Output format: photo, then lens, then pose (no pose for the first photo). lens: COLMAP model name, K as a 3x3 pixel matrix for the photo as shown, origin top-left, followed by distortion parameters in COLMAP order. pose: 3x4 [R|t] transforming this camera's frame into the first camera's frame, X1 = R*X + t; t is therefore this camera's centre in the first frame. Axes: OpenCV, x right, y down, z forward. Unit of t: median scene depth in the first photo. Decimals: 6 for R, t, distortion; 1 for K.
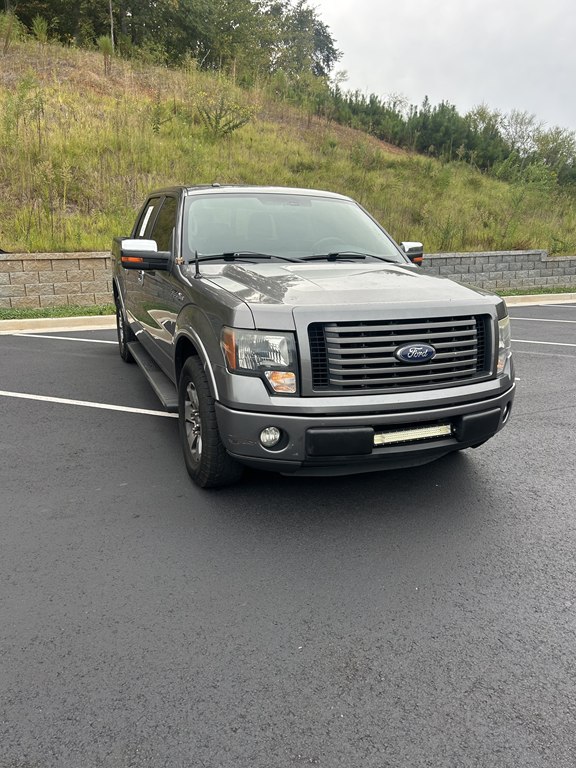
lens RADIAL K [[586.6, 0, 274.7], [0, 586.6, 365.4], [0, 0, 1]] dist [0.040002, -0.046384]
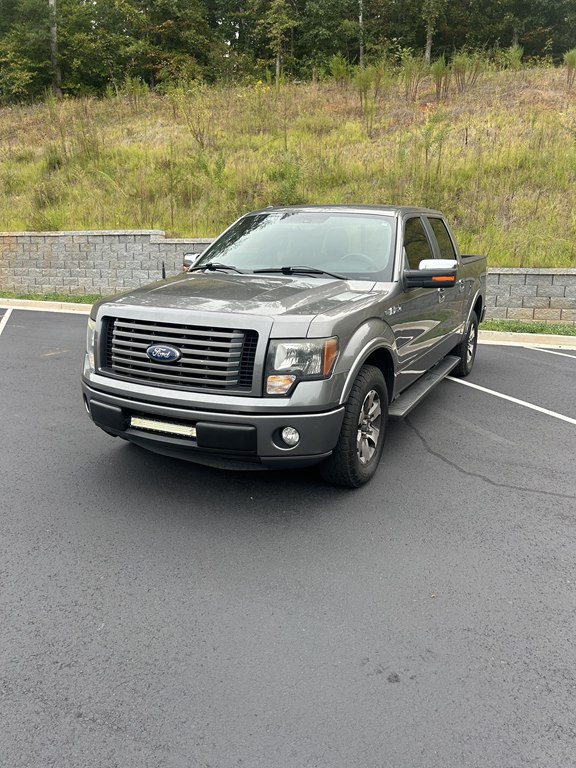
lens RADIAL K [[563.2, 0, 293.3], [0, 563.2, 378.6], [0, 0, 1]] dist [0.041719, -0.045669]
pose [[0.678597, 0.170857, -0.714362, 1.159887], [-0.172247, 0.982466, 0.071356, -0.091742], [0.714028, 0.074625, 0.696128, 0.430186]]
